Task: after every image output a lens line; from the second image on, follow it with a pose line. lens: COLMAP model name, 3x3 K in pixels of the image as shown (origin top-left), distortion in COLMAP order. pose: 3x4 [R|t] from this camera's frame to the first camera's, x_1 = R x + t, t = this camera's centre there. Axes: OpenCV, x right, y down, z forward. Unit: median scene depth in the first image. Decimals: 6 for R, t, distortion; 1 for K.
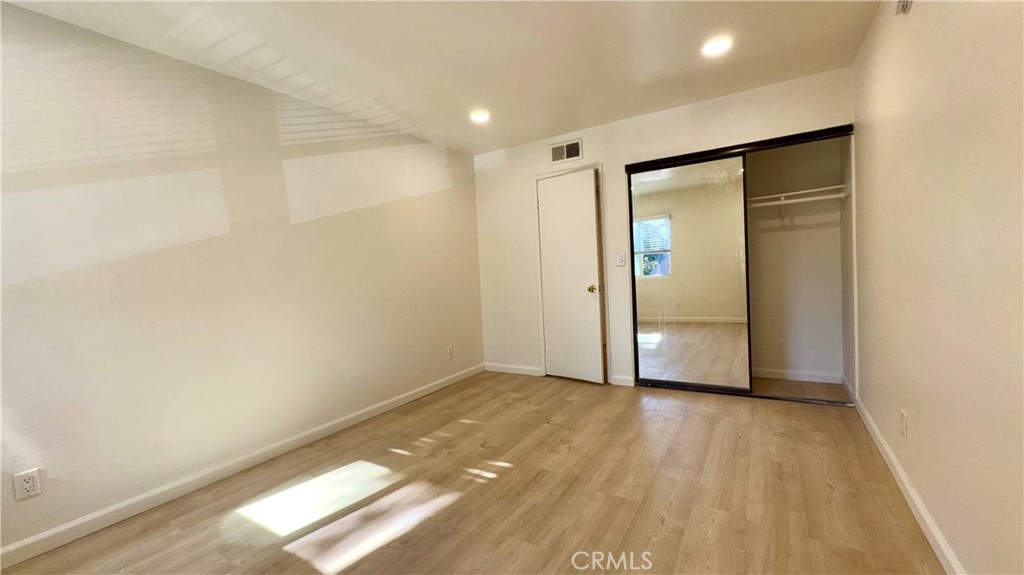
lens RADIAL K [[414.5, 0, 510.6], [0, 414.5, 286.4], [0, 0, 1]] dist [-0.002248, -0.000129]
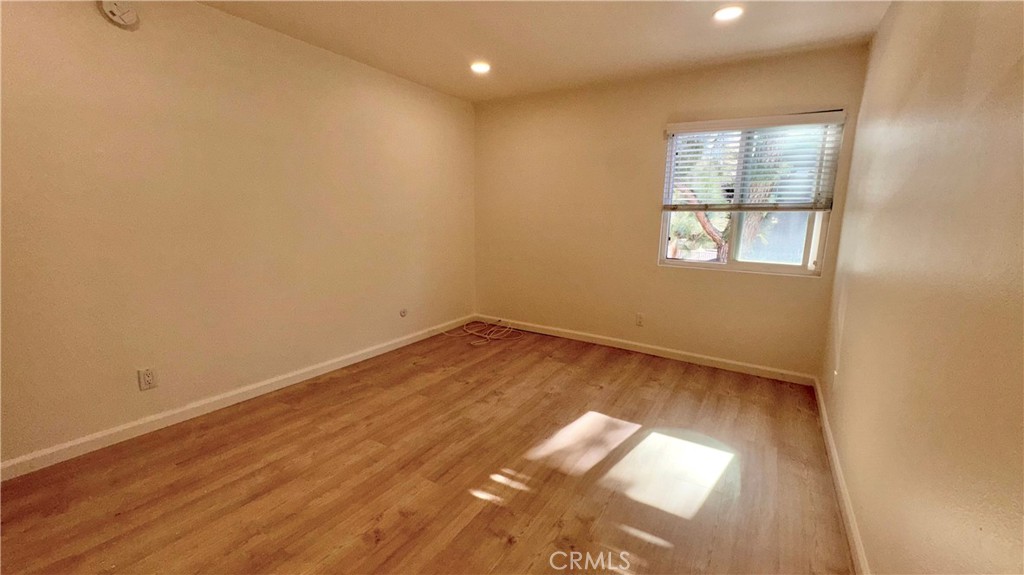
lens RADIAL K [[414.5, 0, 512.5], [0, 414.5, 287.5], [0, 0, 1]] dist [-0.002248, -0.000129]
pose [[-0.999370, 0.034956, 0.006059, -0.103668], [0.035430, 0.974590, 0.221175, -0.127506], [0.001827, 0.221251, -0.975215, 1.819435]]
